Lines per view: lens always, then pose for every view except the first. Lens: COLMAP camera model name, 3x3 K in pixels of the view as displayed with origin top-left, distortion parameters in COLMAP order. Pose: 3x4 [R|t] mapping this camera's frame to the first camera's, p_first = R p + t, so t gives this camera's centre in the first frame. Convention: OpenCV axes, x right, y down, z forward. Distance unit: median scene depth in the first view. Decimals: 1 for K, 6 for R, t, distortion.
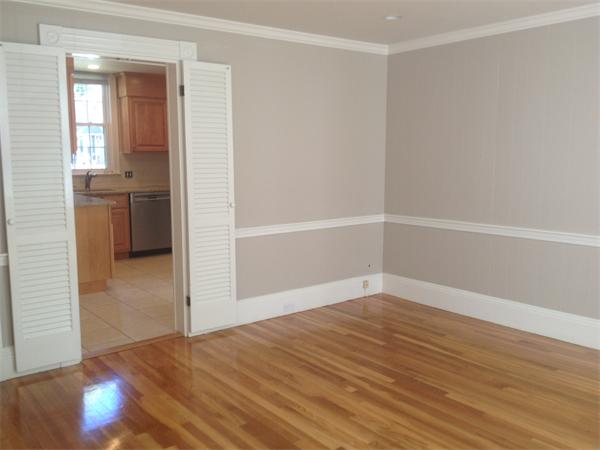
lens RADIAL K [[559.9, 0, 300.0], [0, 559.9, 225.0], [0, 0, 1]] dist [0.082257, -0.183580]
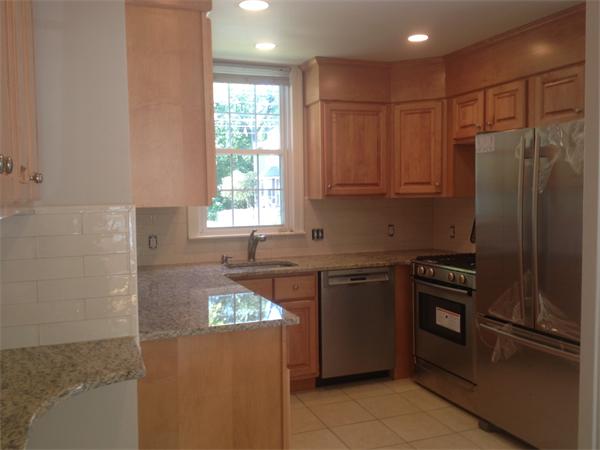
lens RADIAL K [[559.9, 0, 300.0], [0, 559.9, 225.0], [0, 0, 1]] dist [0.082257, -0.183580]
pose [[0.952867, 0.006288, -0.303322, -0.150390], [-0.027474, 0.997466, -0.065630, -0.063434], [0.302141, 0.070870, 0.950625, 0.455833]]
